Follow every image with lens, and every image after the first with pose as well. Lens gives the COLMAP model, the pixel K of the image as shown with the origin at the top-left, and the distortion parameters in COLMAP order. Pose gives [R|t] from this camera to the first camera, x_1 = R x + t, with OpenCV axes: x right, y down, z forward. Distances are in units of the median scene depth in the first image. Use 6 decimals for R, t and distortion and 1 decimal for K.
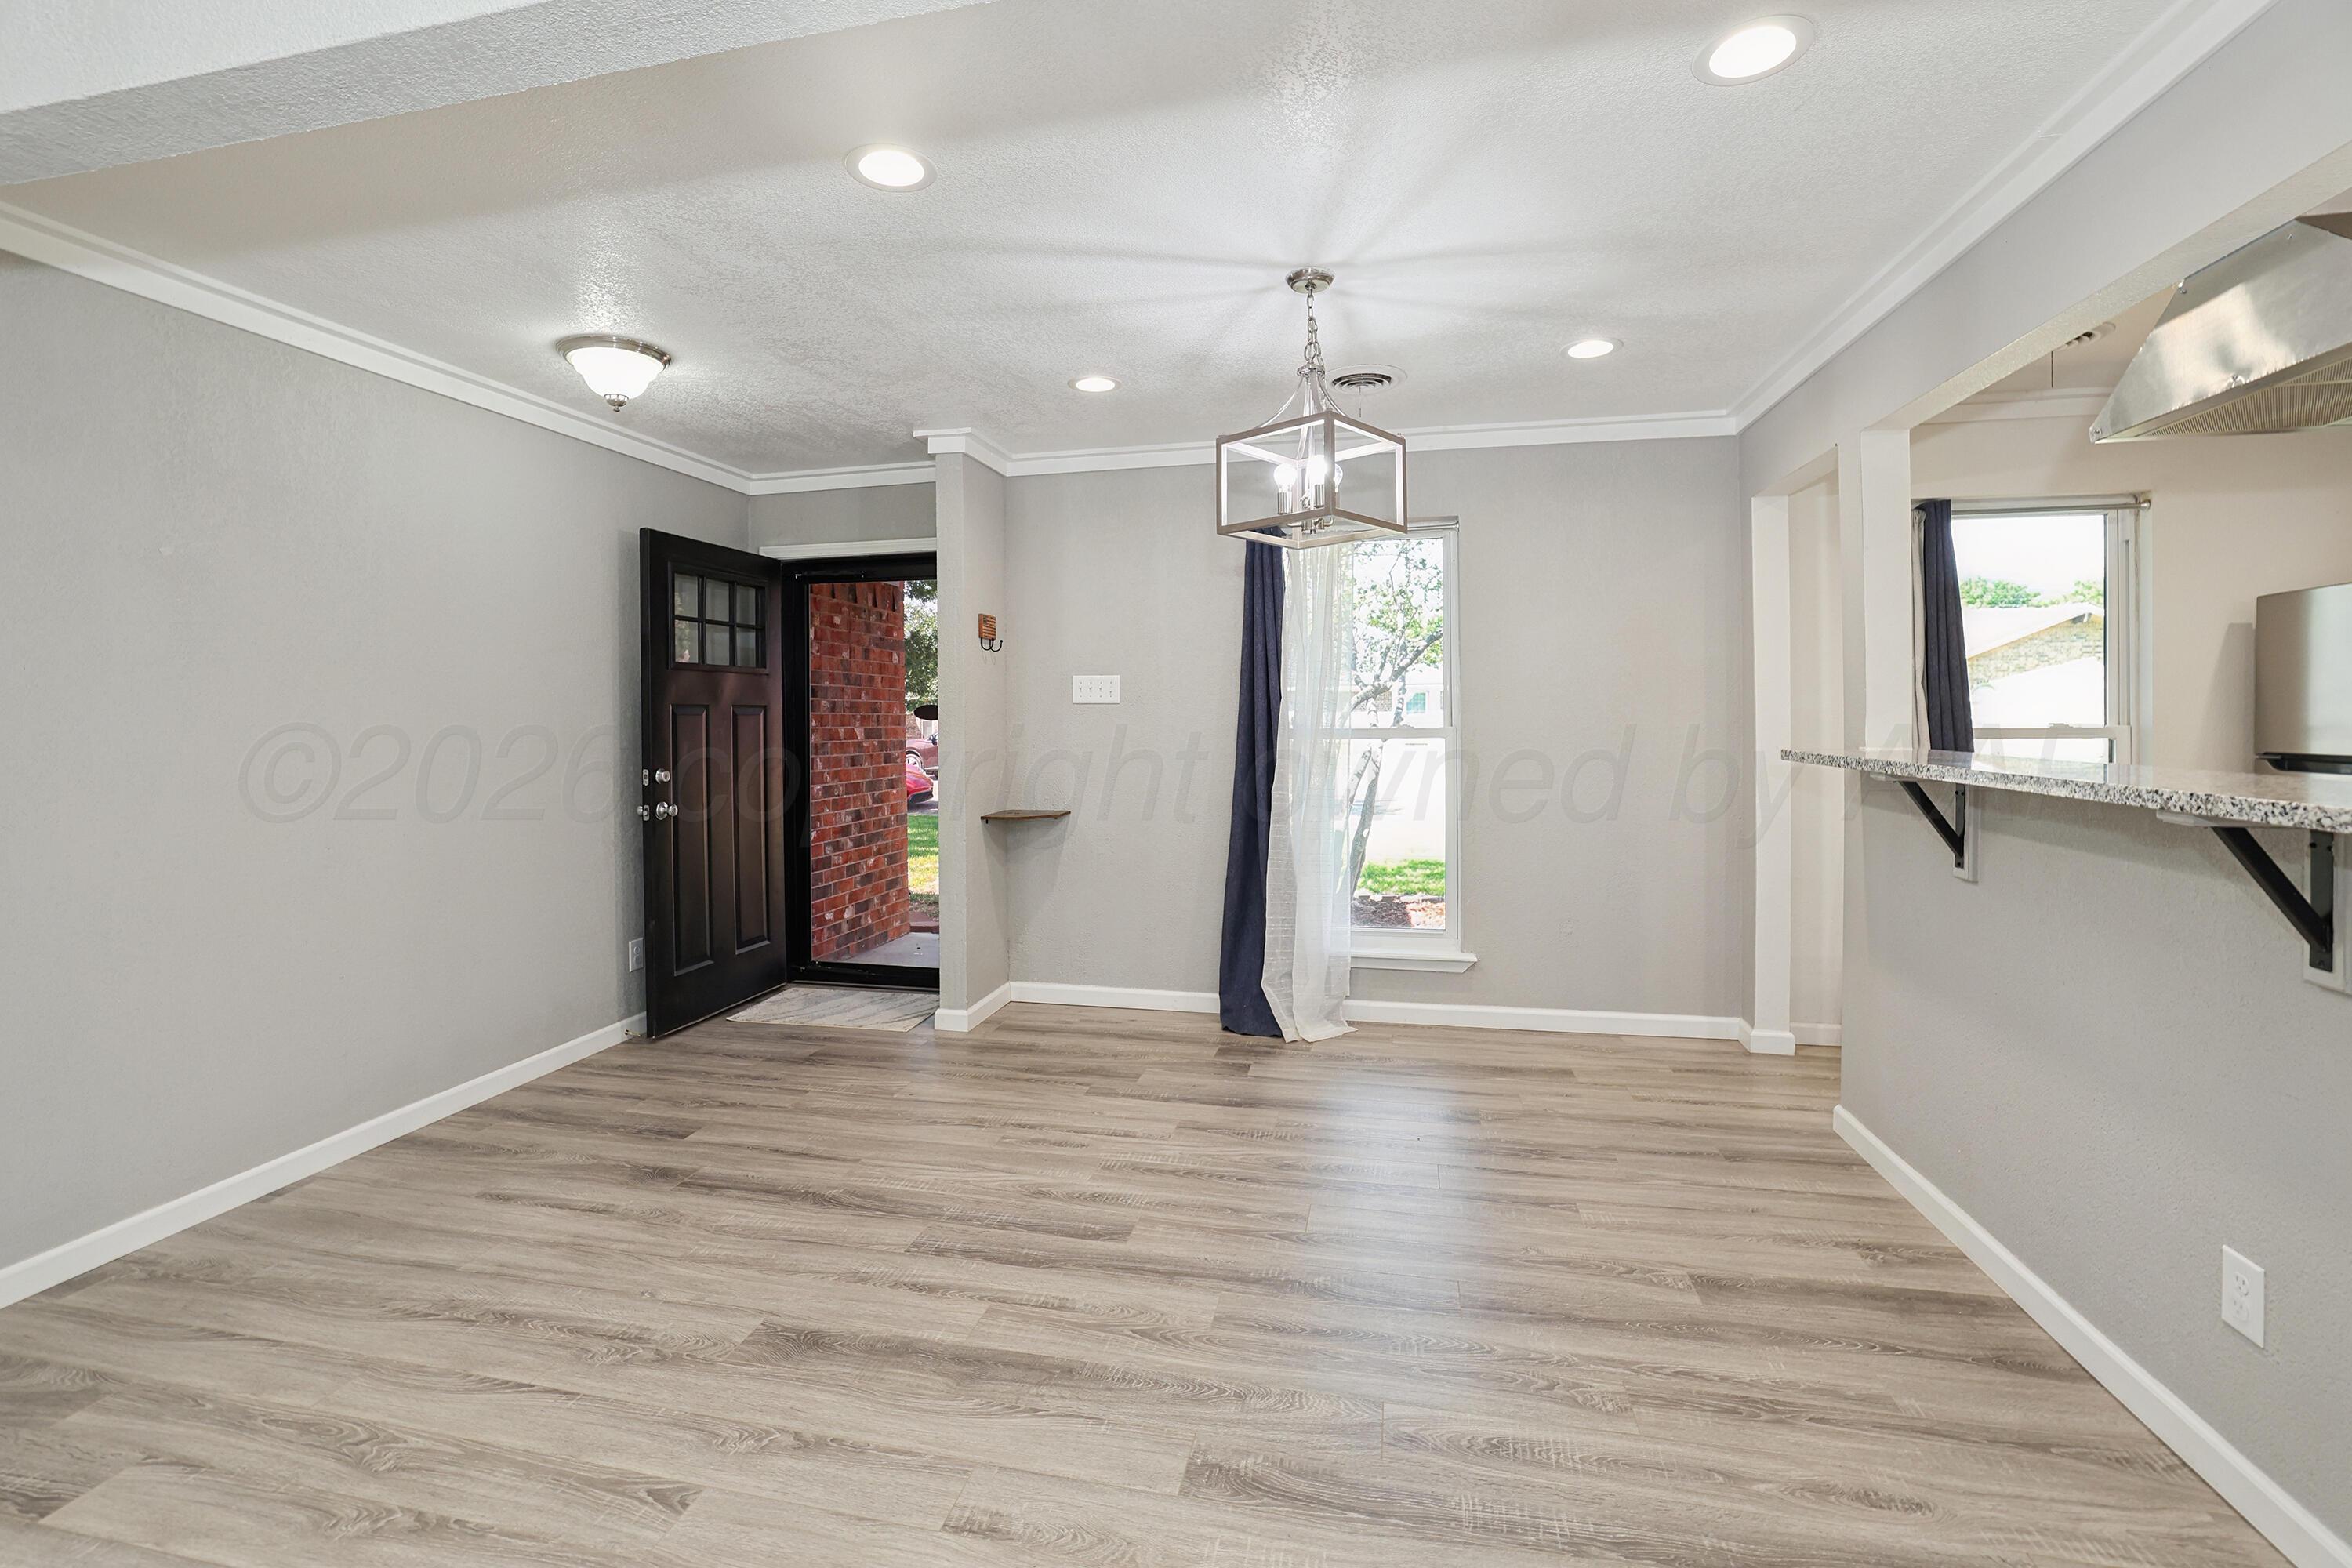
lens RADIAL K [[1028.9, 0, 1142.0], [0, 1028.9, 742.0], [0, 0, 1]] dist [-0.035611, 0.010603]
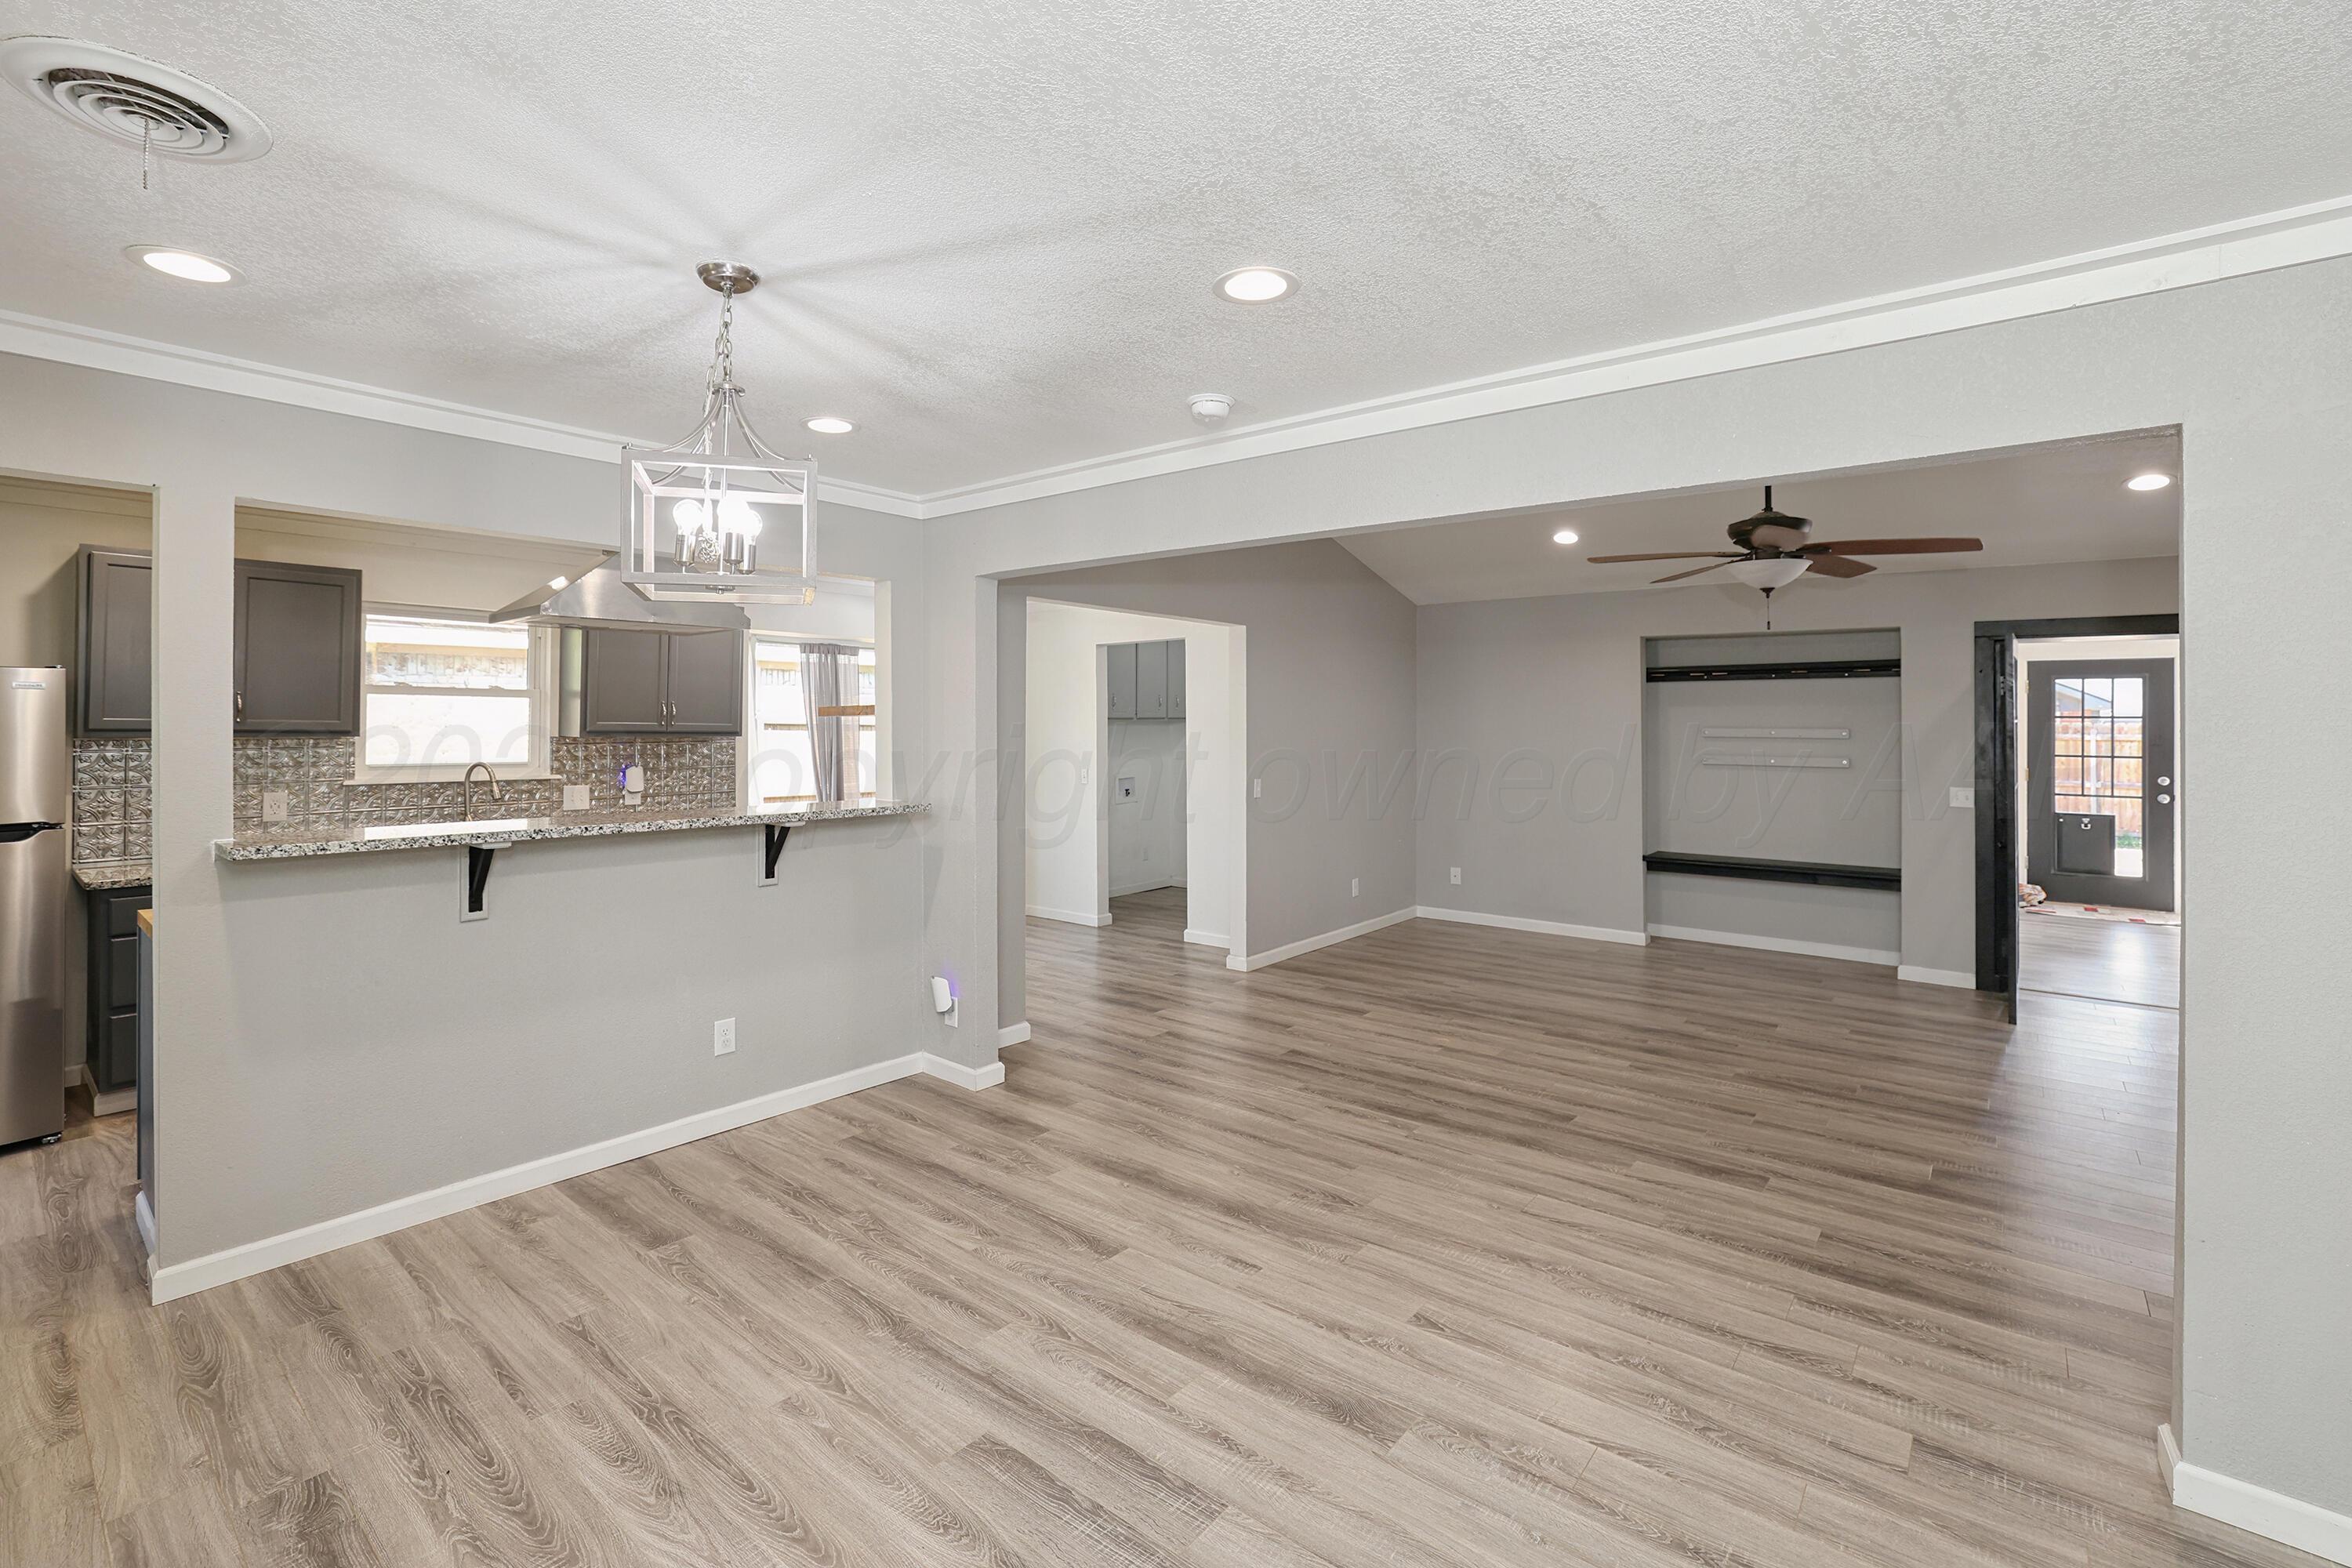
lens RADIAL K [[1028.9, 0, 1160.9], [0, 1028.9, 710.5], [0, 0, 1]] dist [-0.035611, 0.010603]
pose [[-0.897208, 0.011532, 0.441458, -0.343273], [0.013275, 0.999912, 0.000860, -0.075612], [-0.441409, 0.006632, -0.897281, 1.096590]]
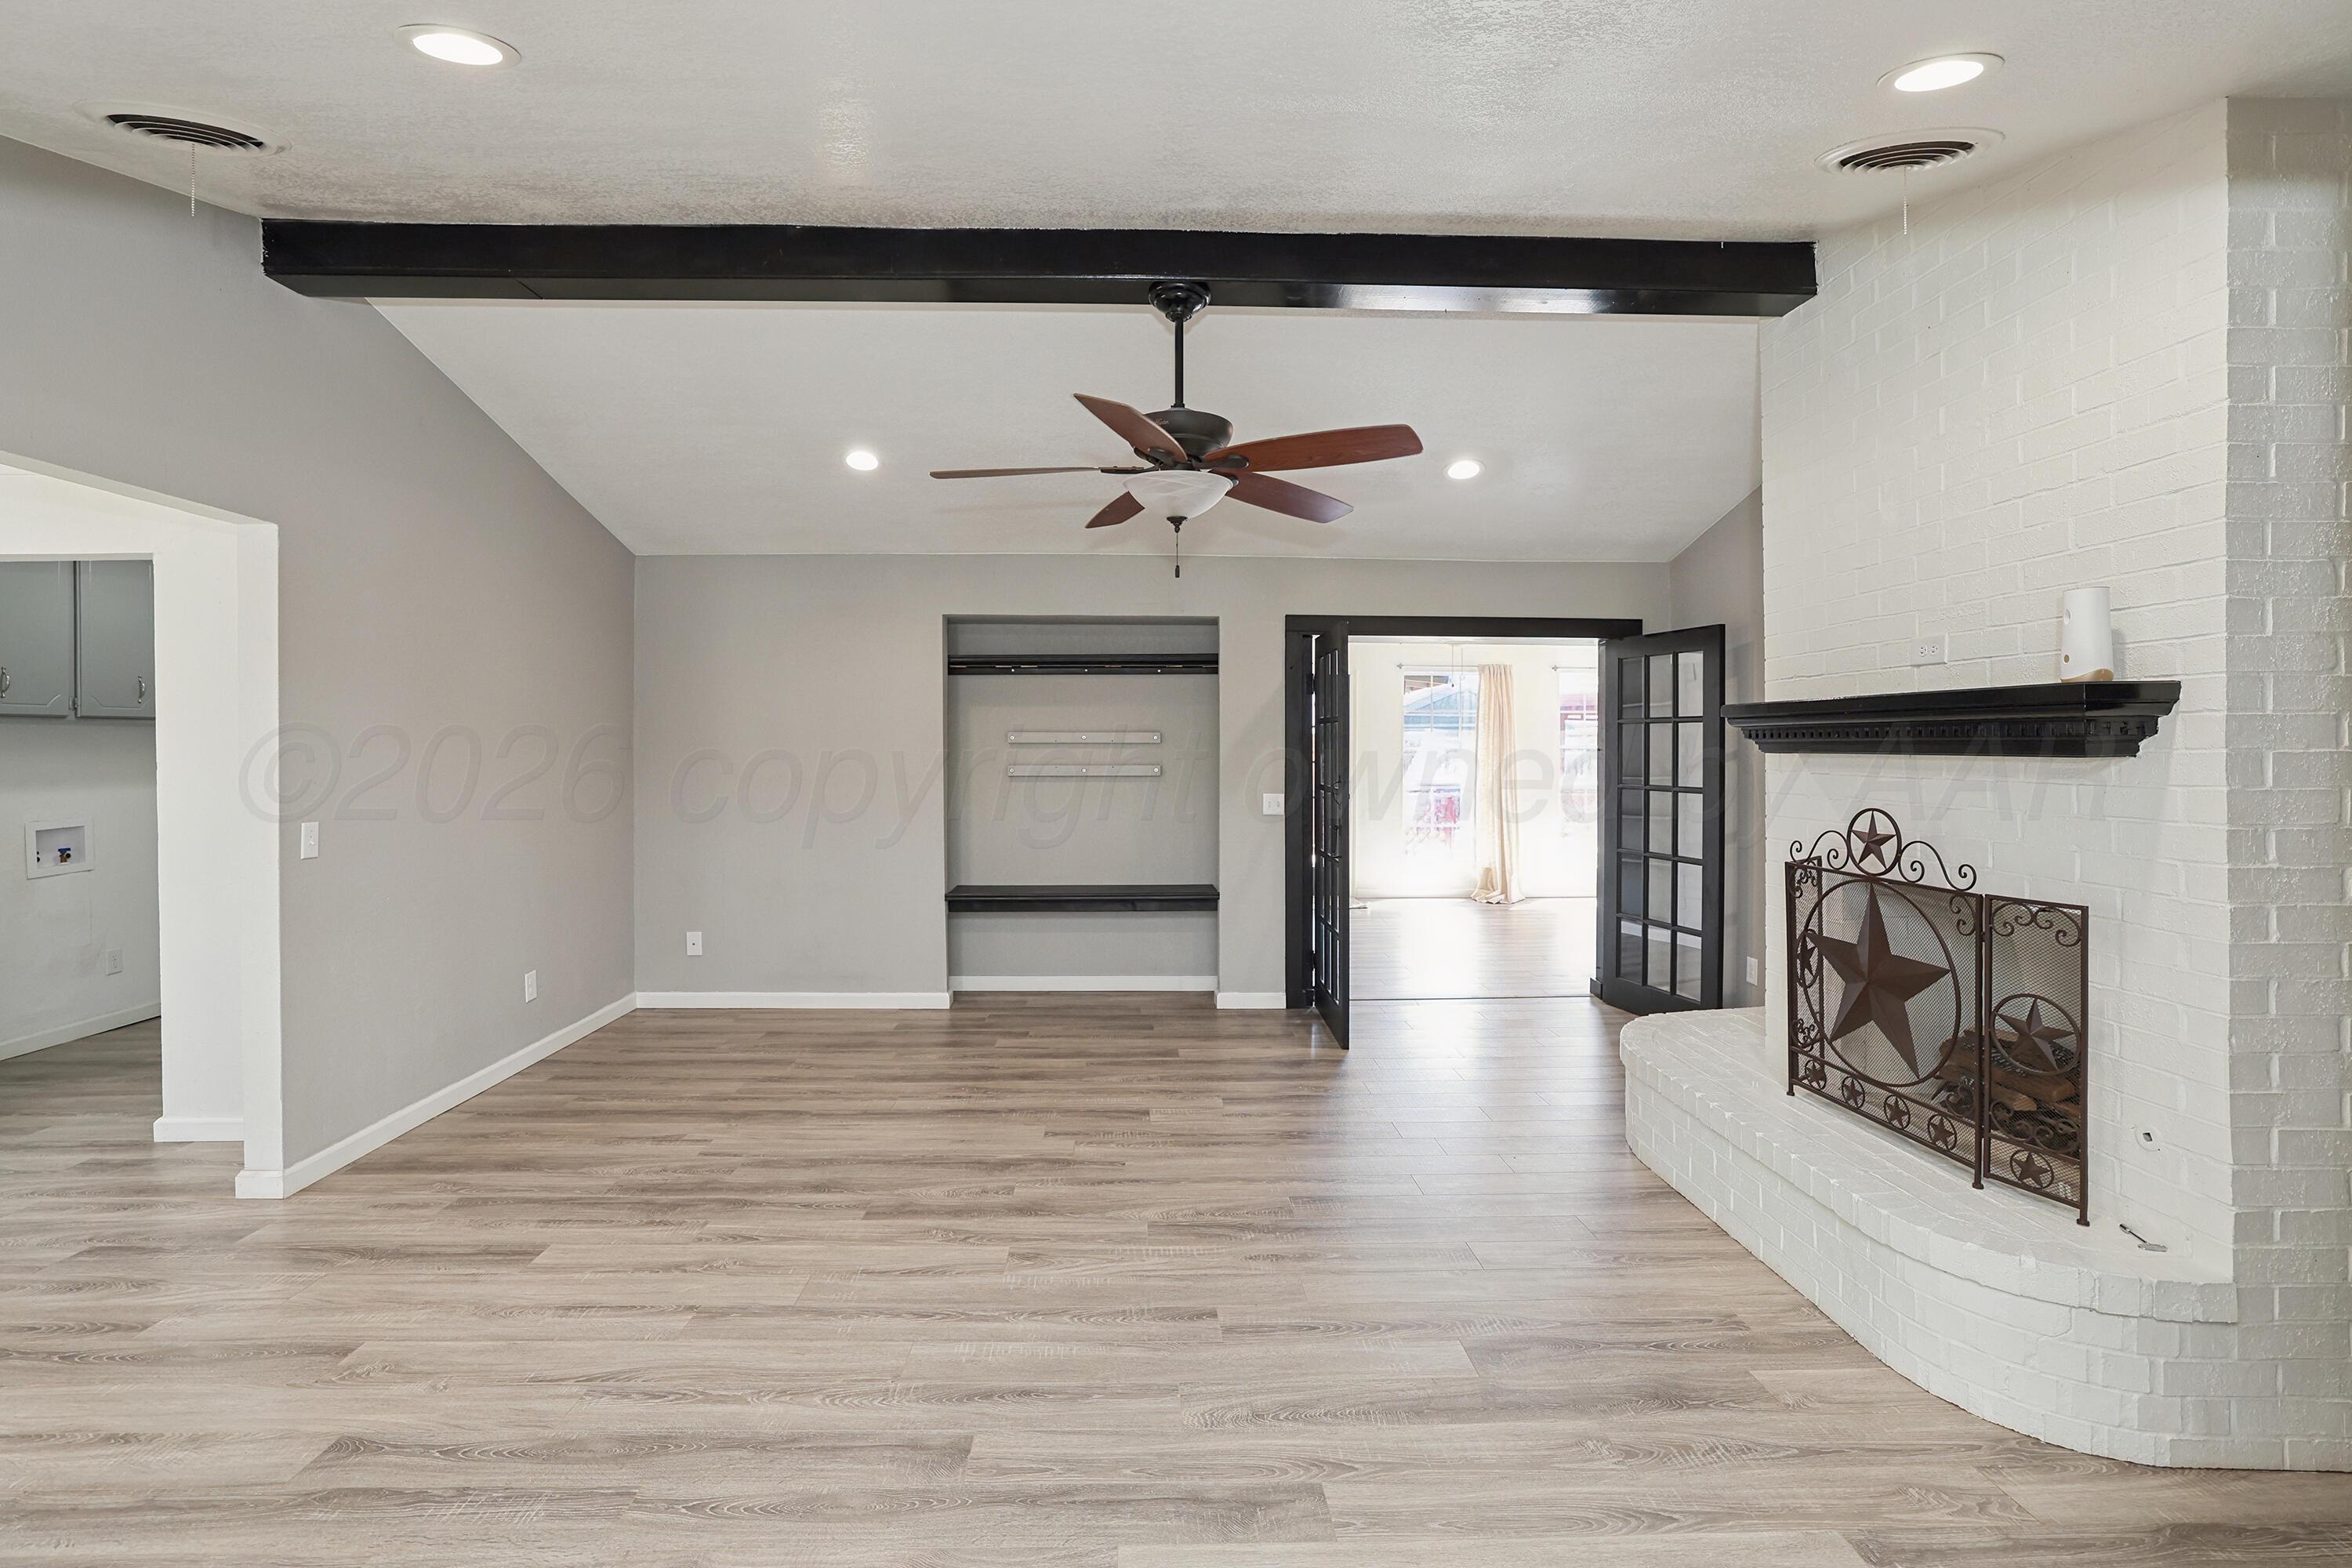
lens RADIAL K [[1028.9, 0, 1144.7], [0, 1028.9, 748.0], [0, 0, 1]] dist [-0.035611, 0.010603]
pose [[-0.968403, 0.010270, -0.249178, -0.220271], [0.004842, 0.999738, 0.022388, -0.038951], [0.249342, 0.020474, -0.968199, 0.535106]]
